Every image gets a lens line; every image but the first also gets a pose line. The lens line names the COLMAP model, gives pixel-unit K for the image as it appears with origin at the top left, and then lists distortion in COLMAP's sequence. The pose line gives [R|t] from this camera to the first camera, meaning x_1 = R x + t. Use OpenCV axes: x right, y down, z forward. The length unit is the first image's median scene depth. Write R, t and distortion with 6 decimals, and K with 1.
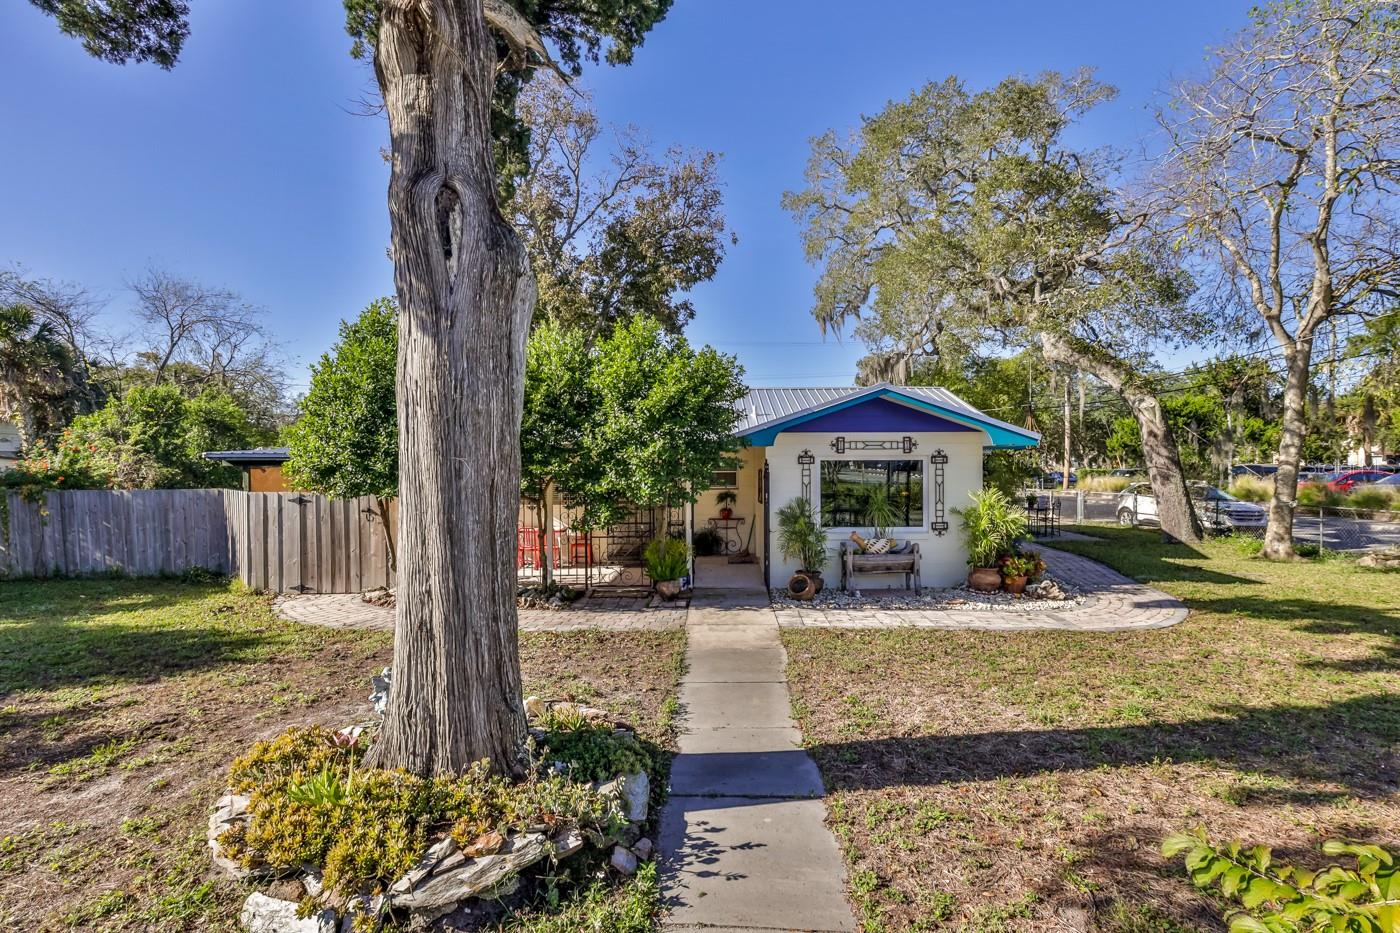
lens RADIAL K [[670.8, 0, 705.7], [0, 670.8, 468.4], [0, 0, 1]] dist [-0.000143, 0.001039]
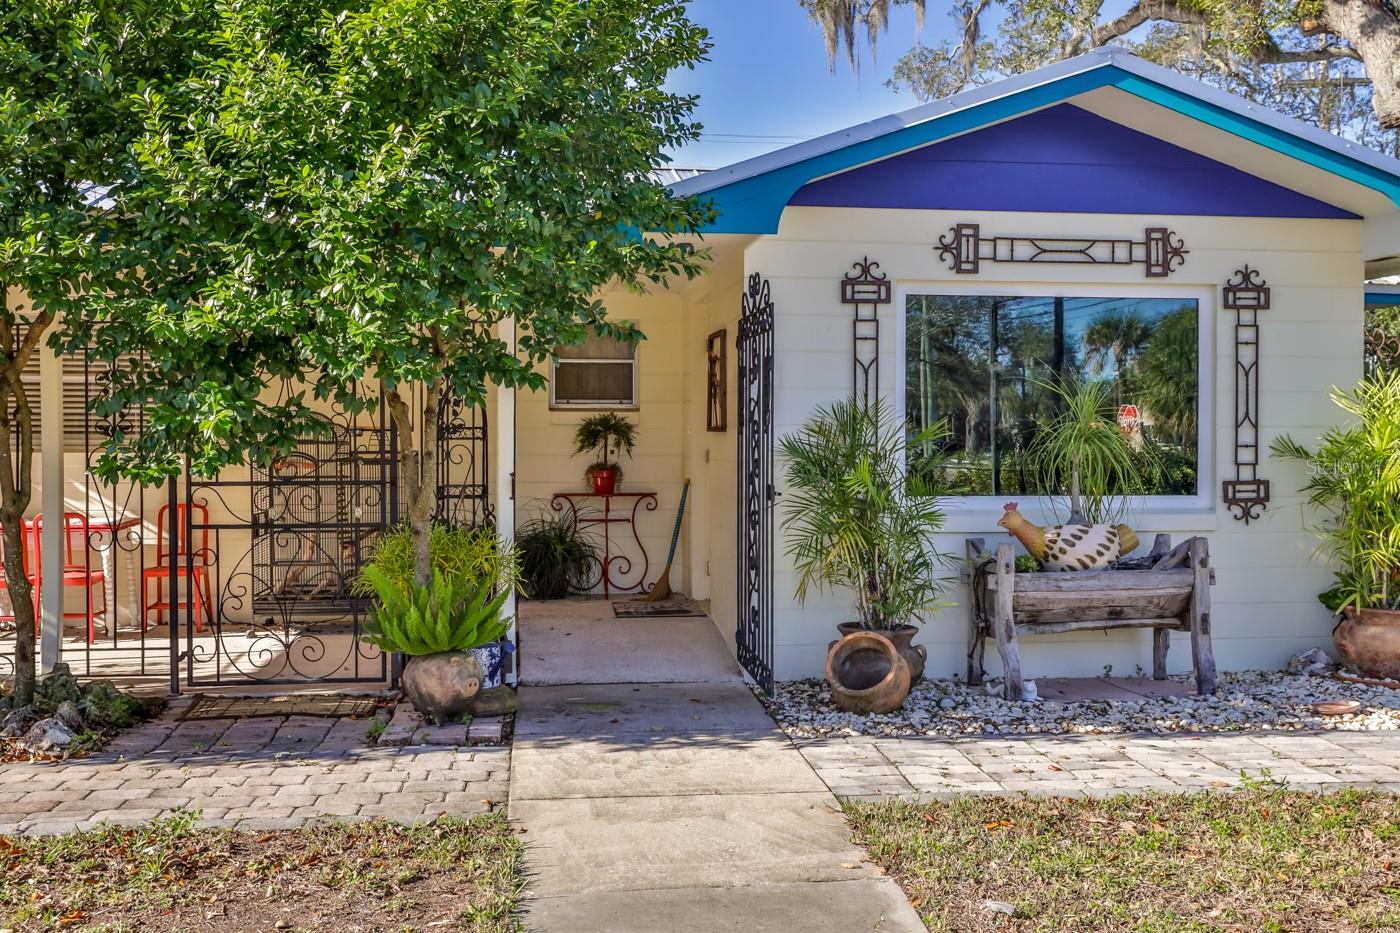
lens RADIAL K [[1459.6, 0, 700.0], [0, 1459.6, 466.5], [0, 0, 1]] dist [-0.005208, -0.006049]
pose [[0.991473, 0.003665, 0.130263, -0.024726], [-0.004560, 0.999968, 0.006575, 0.071325], [-0.130235, -0.007113, 0.991458, 0.308034]]
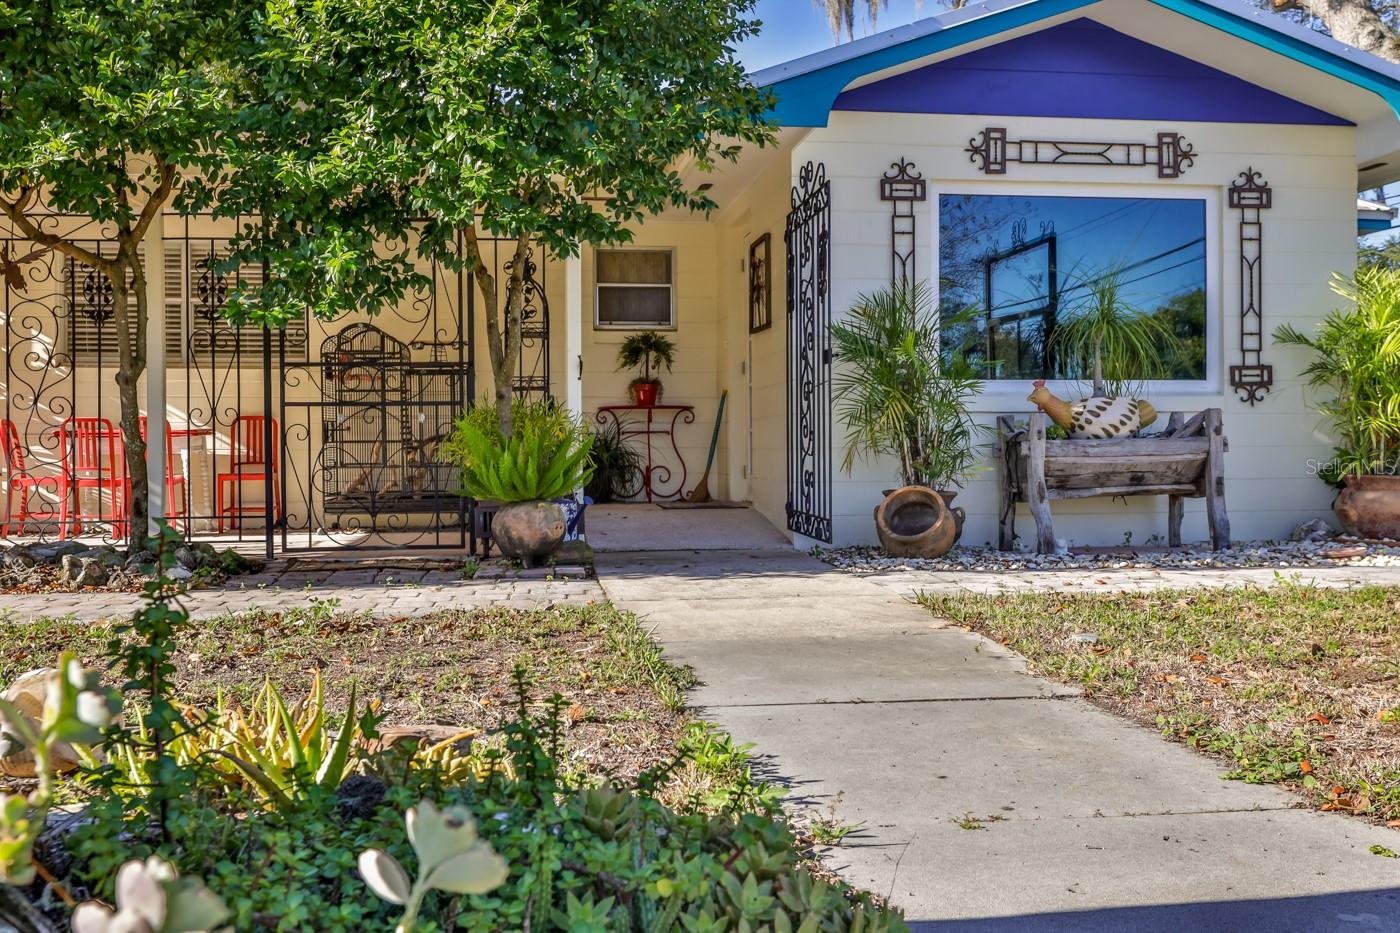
lens RADIAL K [[1391.4, 0, 700.0], [0, 1391.4, 466.5], [0, 0, 1]] dist [-0.000834, 0.003908]
pose [[0.989566, -0.002242, 0.144066, -0.066731], [0.002172, 0.999997, 0.000644, 0.138792], [-0.144067, -0.000324, 0.989568, 0.288831]]
